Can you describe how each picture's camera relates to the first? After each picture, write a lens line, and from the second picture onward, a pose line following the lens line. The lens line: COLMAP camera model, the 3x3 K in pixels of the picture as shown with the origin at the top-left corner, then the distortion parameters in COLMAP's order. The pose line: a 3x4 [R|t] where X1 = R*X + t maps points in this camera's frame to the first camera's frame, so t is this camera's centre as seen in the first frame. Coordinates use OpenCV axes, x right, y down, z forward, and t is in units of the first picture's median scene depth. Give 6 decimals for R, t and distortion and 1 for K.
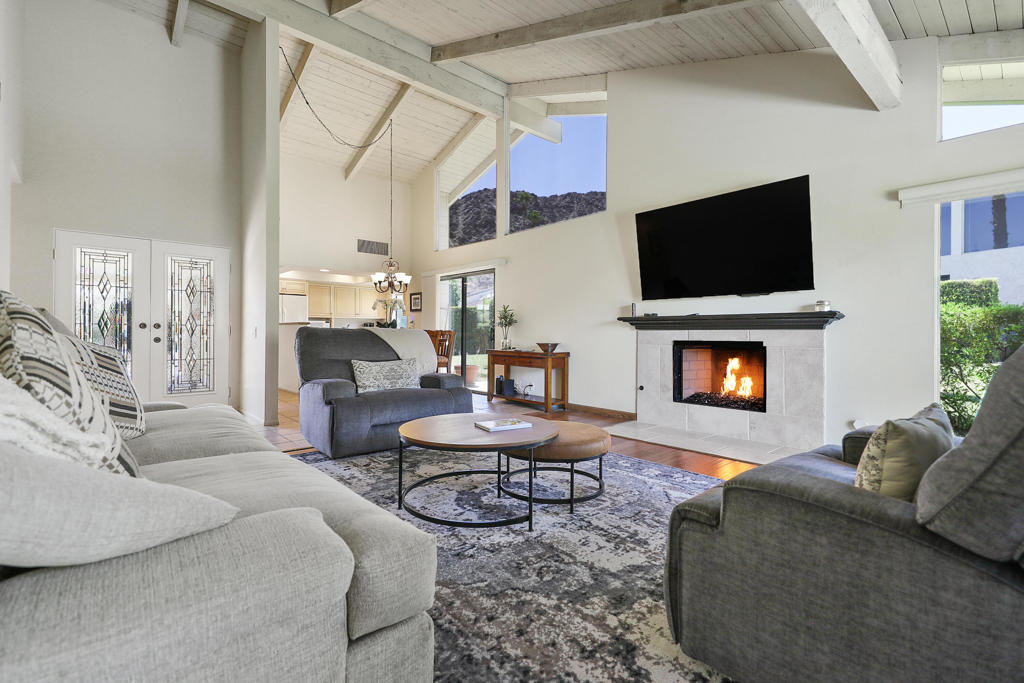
lens RADIAL K [[460.7, 0, 513.5], [0, 460.7, 334.9], [0, 0, 1]] dist [-0.000619, -0.002414]
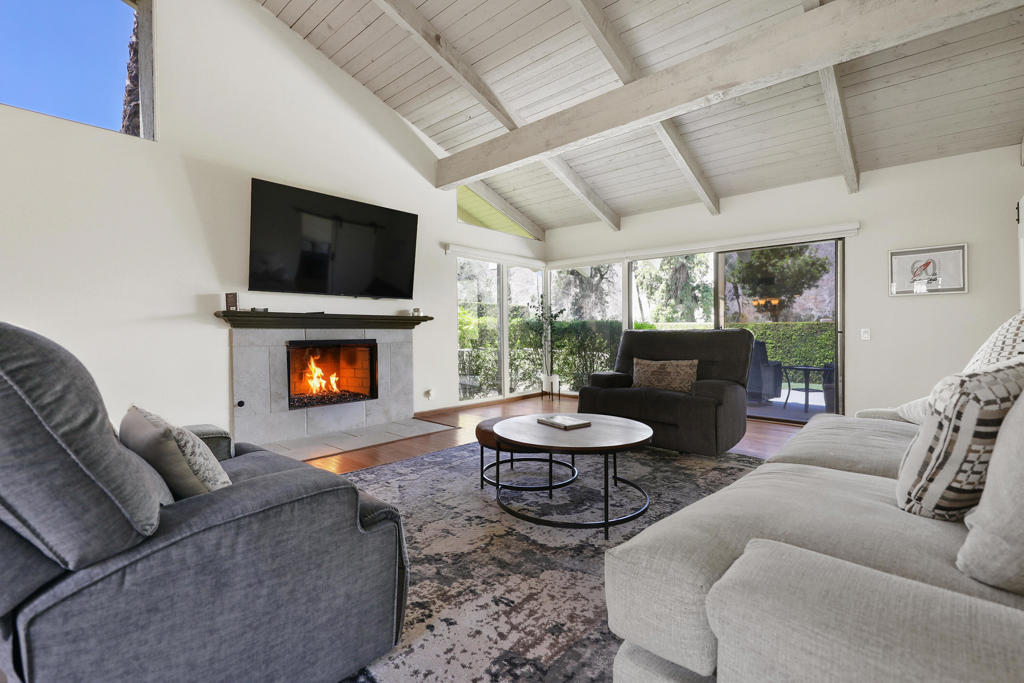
lens RADIAL K [[460.7, 0, 513.7], [0, 460.7, 340.8], [0, 0, 1]] dist [-0.000619, -0.002414]
pose [[-0.106834, -0.026830, 0.993915, -0.832472], [0.005006, 0.999609, 0.027522, -0.014386], [-0.994264, 0.007916, -0.106658, 0.974962]]
